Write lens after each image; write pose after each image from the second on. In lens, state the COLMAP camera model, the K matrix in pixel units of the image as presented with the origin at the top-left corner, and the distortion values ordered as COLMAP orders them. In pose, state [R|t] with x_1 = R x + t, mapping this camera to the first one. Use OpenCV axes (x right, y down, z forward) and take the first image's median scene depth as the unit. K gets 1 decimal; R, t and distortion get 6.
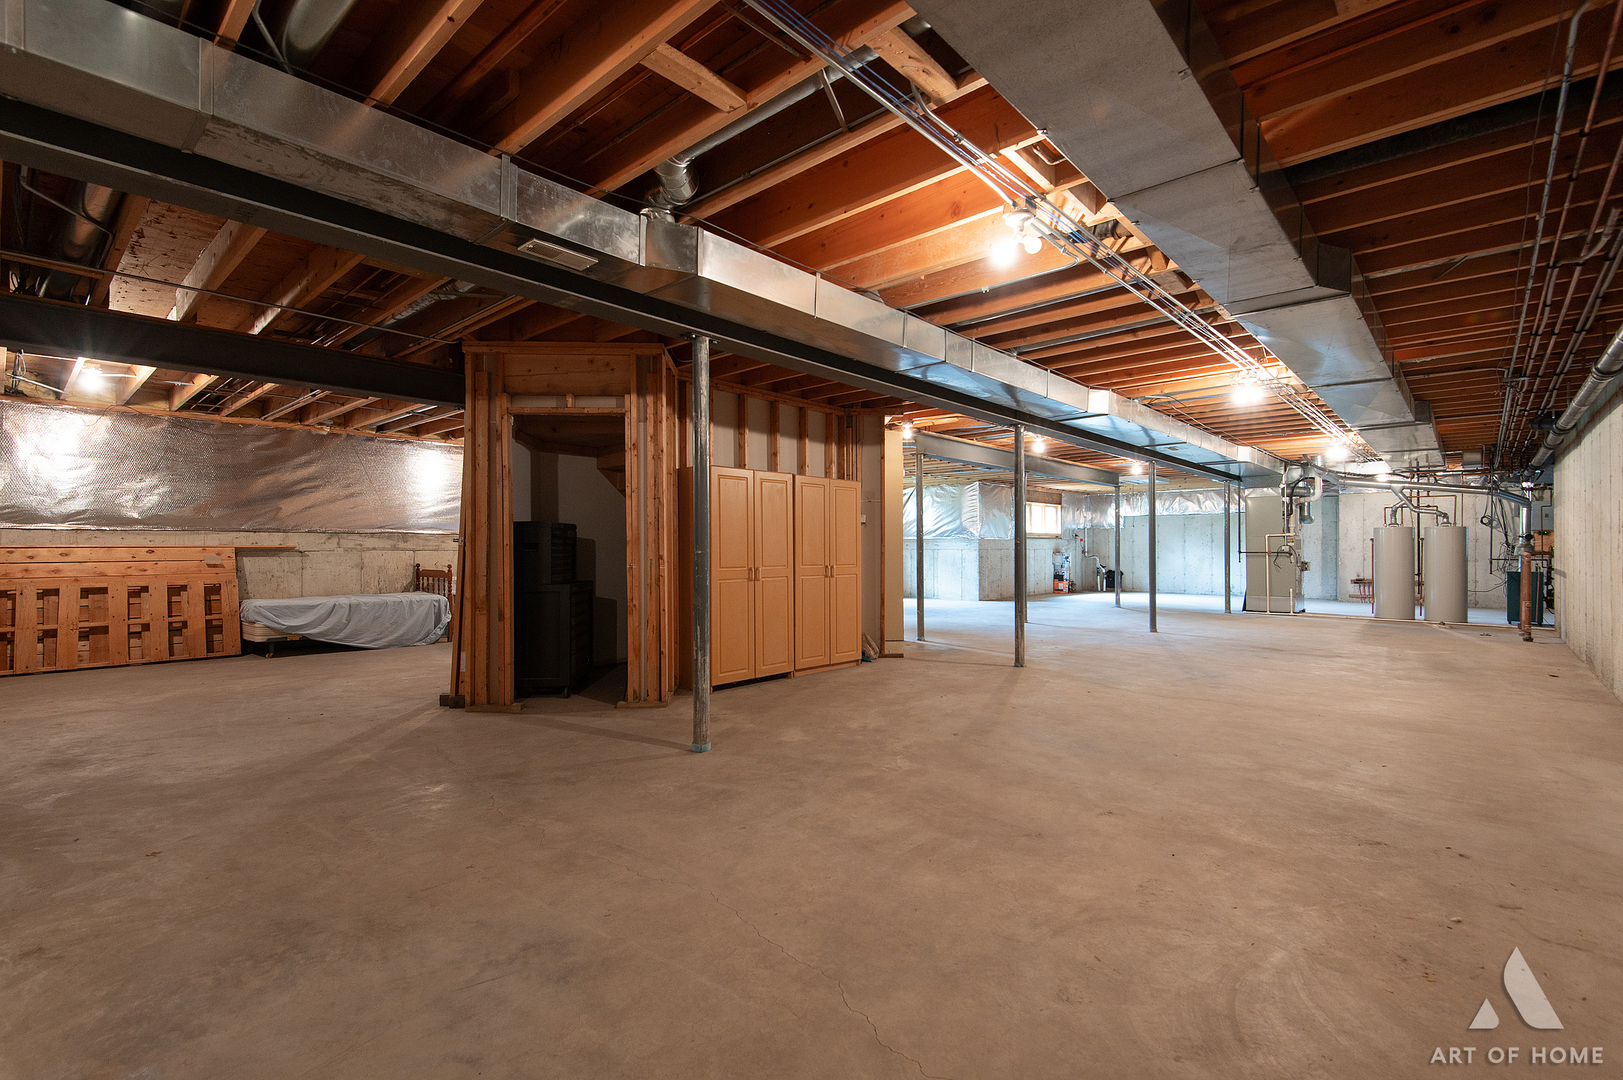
lens RADIAL K [[729.3, 0, 809.0], [0, 729.3, 543.5], [0, 0, 1]] dist [0.001170, -0.001384]
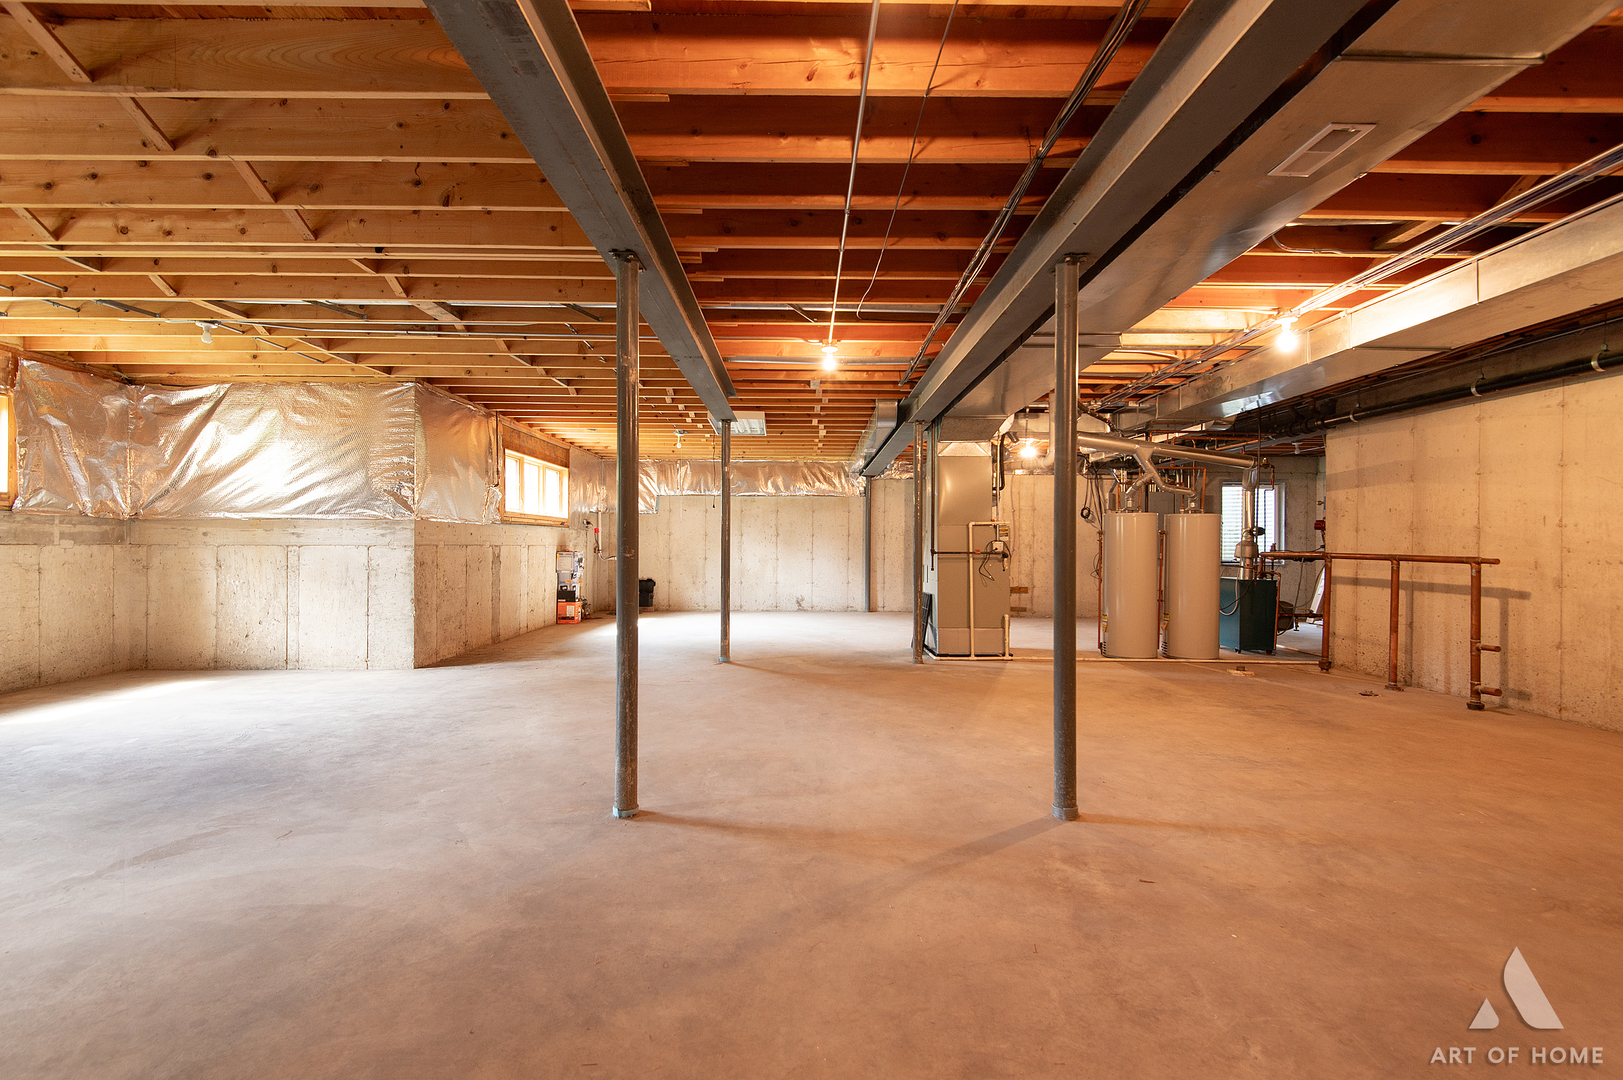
lens RADIAL K [[729.3, 0, 809.0], [0, 729.3, 543.5], [0, 0, 1]] dist [0.001170, -0.001384]
pose [[0.734845, 0.005391, 0.678213, 0.111122], [-0.009959, 0.999946, 0.002843, 0.003292], [-0.678162, -0.008844, 0.734860, 0.520116]]
